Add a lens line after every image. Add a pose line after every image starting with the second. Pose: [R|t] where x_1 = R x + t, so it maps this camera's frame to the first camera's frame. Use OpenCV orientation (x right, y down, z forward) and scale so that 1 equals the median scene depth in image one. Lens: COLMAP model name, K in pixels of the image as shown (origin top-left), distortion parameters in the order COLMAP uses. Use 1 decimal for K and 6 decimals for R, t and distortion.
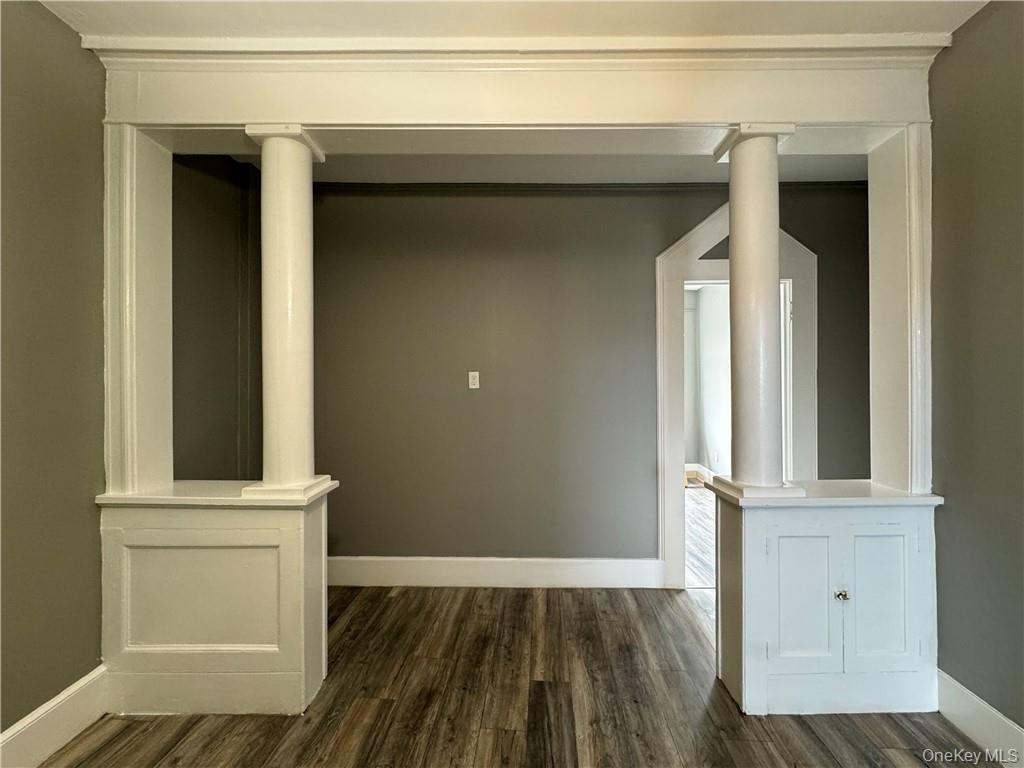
lens RADIAL K [[411.5, 0, 510.9], [0, 411.5, 382.2], [0, 0, 1]] dist [-0.001475, -0.000060]
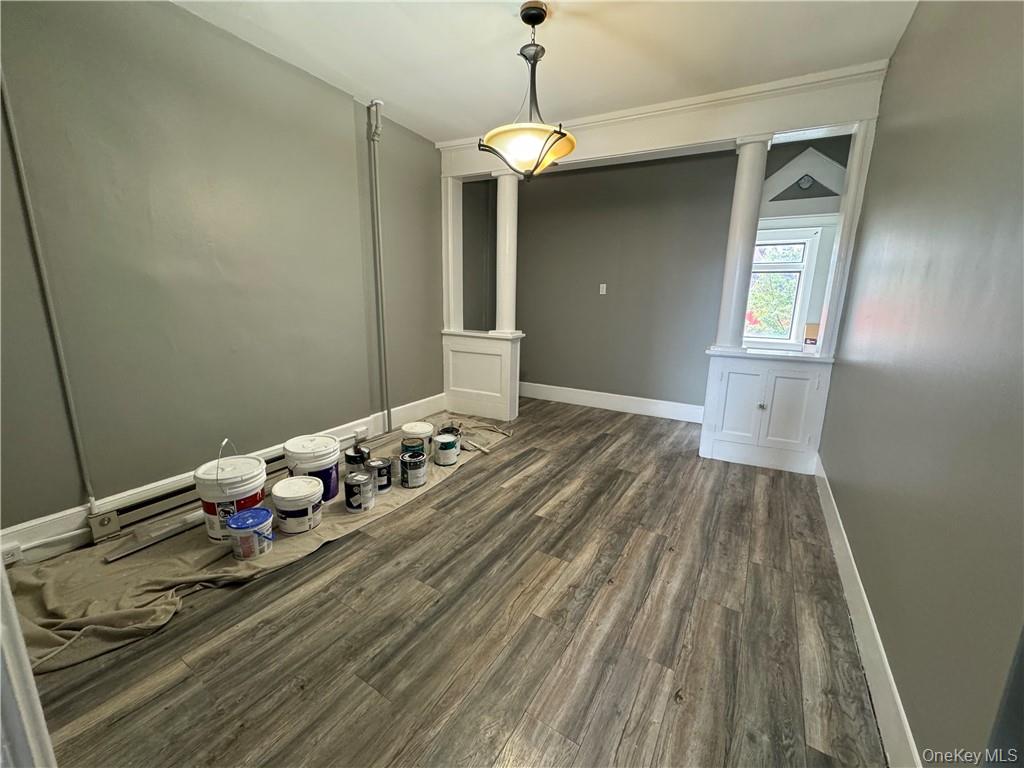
lens RADIAL K [[408.5, 0, 511.8], [0, 408.5, 383.2], [0, 0, 1]] dist [-0.002891, 0.000534]
pose [[0.887423, 0.115707, -0.446197, 0.572899], [-0.021469, 0.977308, 0.210734, 0.041902], [0.460455, -0.177431, 0.869770, -1.073519]]
